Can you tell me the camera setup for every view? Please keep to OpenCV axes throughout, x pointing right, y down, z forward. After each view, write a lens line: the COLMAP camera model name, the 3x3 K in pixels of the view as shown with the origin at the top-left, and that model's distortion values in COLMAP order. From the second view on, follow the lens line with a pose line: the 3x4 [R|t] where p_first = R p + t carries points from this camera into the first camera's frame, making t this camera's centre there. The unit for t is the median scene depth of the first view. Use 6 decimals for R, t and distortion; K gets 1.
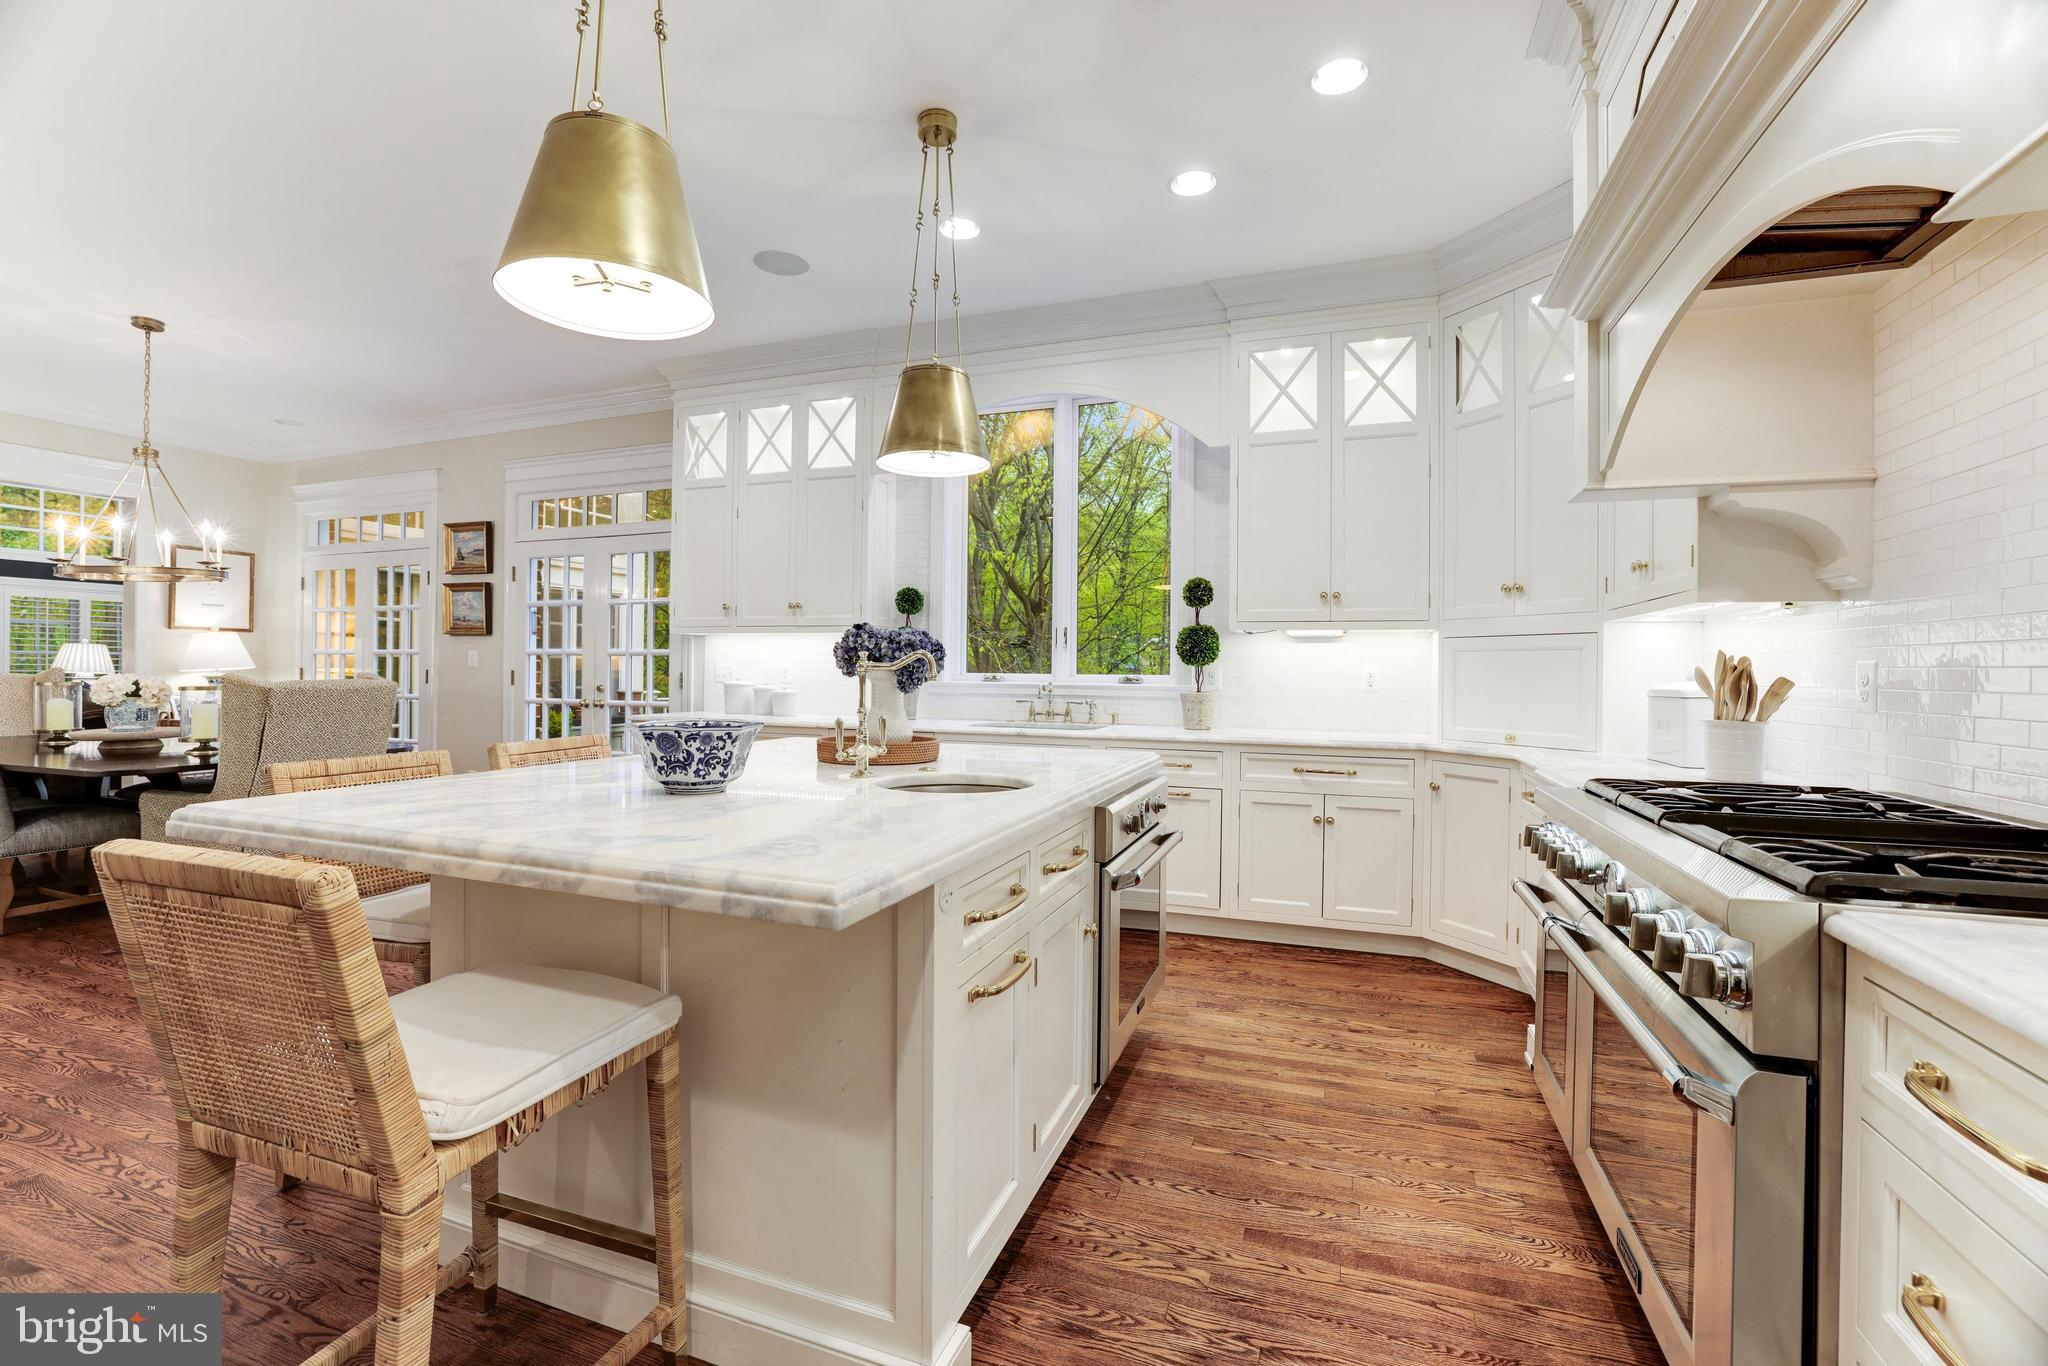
lens RADIAL K [[884.4, 0, 1015.2], [0, 884.4, 674.0], [0, 0, 1]] dist [-0.035255, 0.011376]
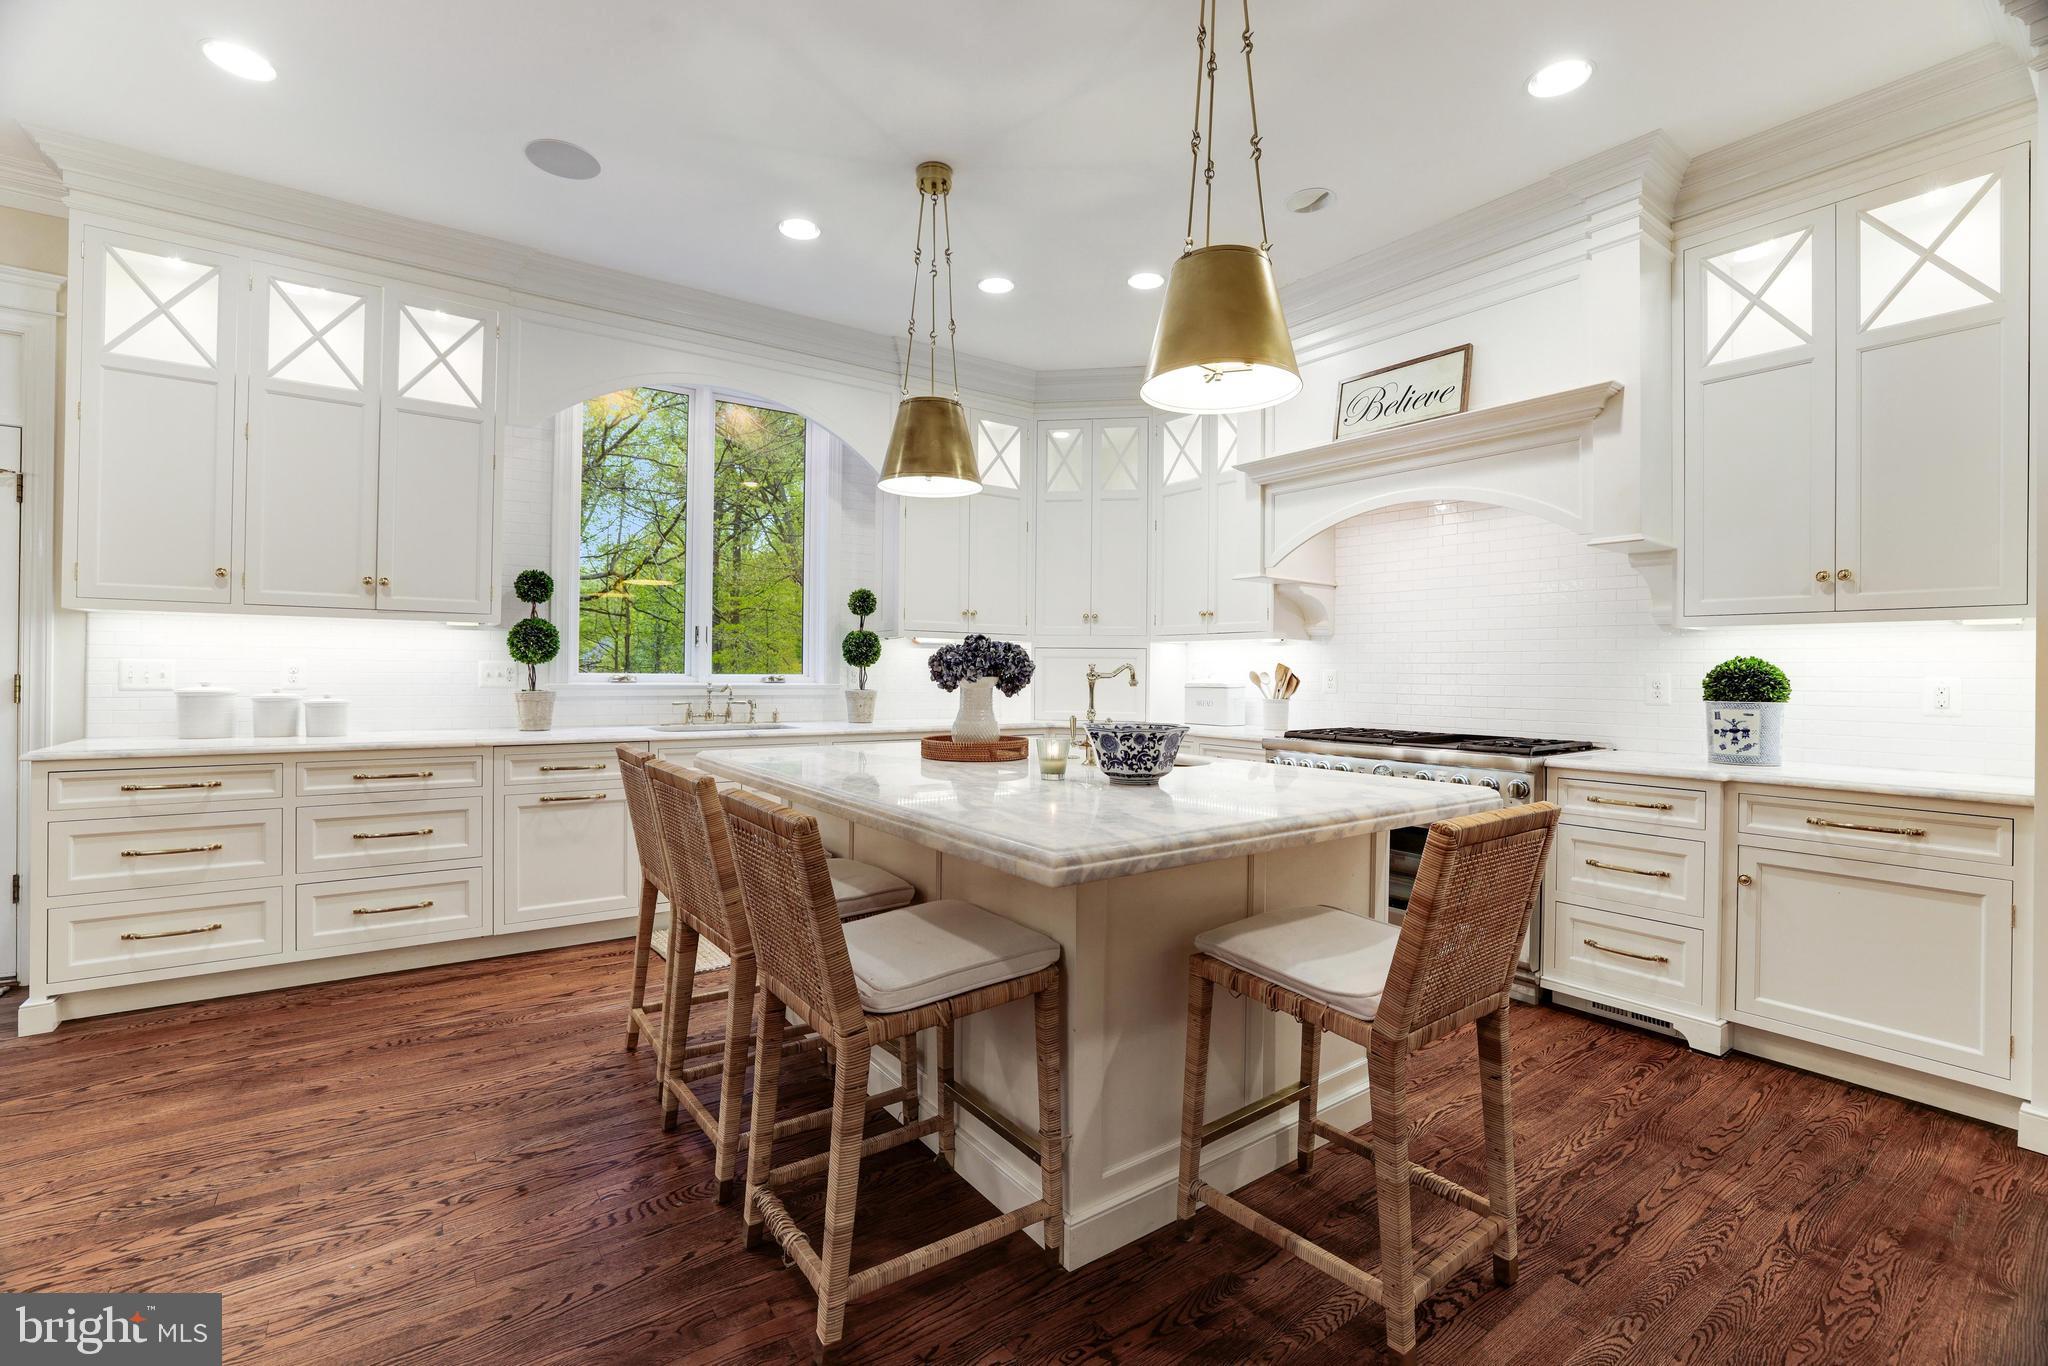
lens RADIAL K [[884.4, 0, 1011.2], [0, 884.4, 672.1], [0, 0, 1]] dist [-0.035255, 0.011376]
pose [[0.559035, 0.000587, 0.829144, -0.569511], [0.003955, 0.999986, -0.003374, 0.001853], [-0.829135, 0.005166, 0.559025, 0.182762]]
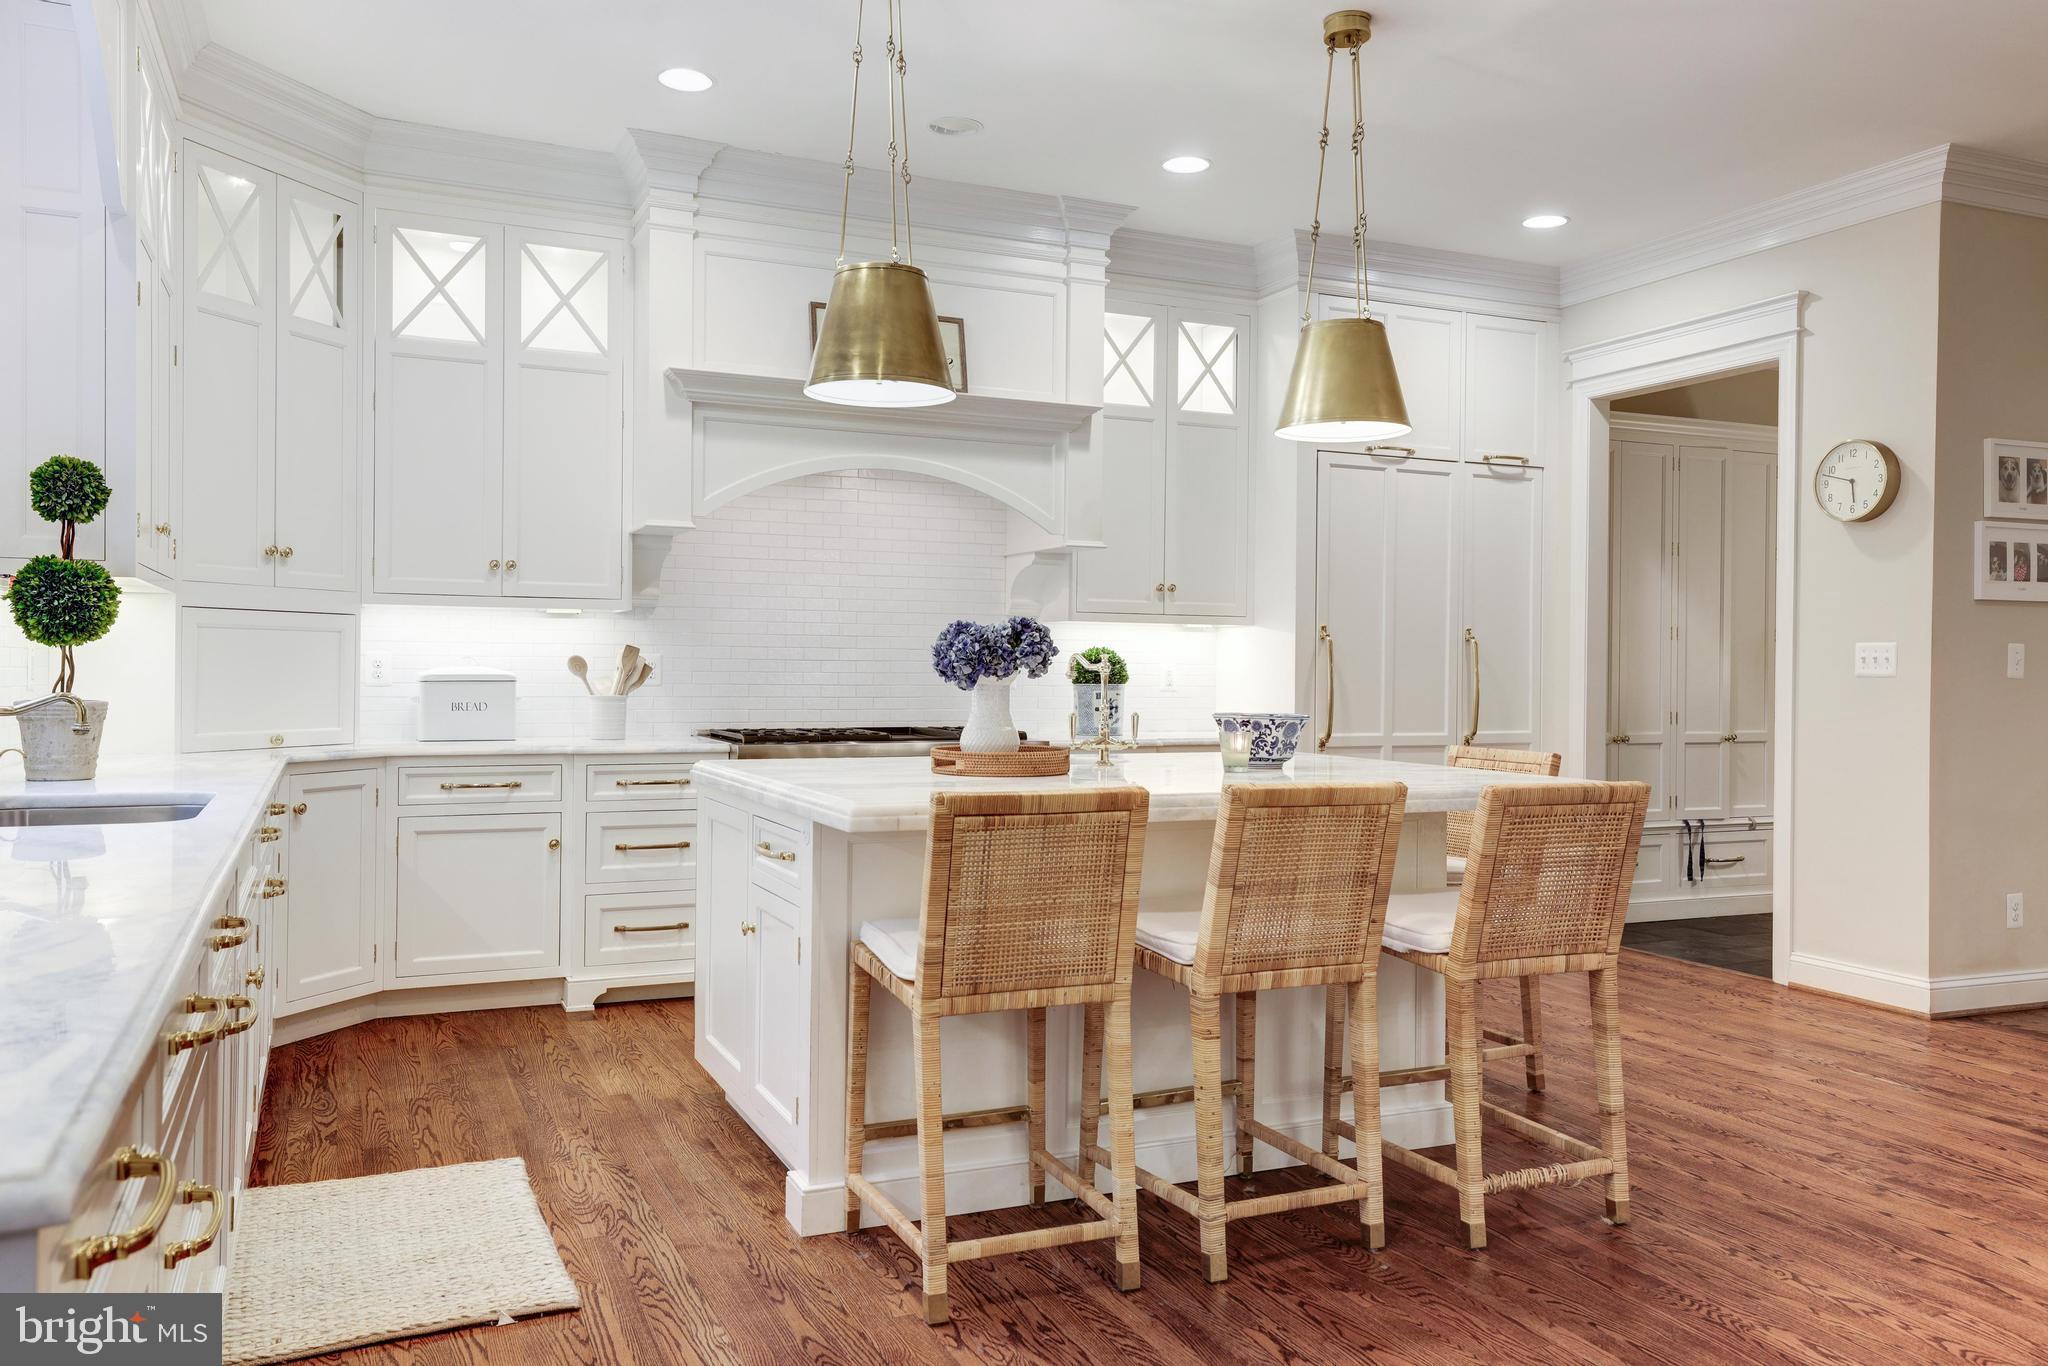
lens RADIAL K [[1530.4, 0, 1000.5], [0, 1530.4, 678.5], [0, 0, 1]] dist [0.025035, -0.009572]
pose [[-0.696867, -0.015106, 0.717042, -0.660816], [-0.001922, 0.999814, 0.019196, -0.007583], [-0.717198, 0.011999, -0.696766, 1.097774]]
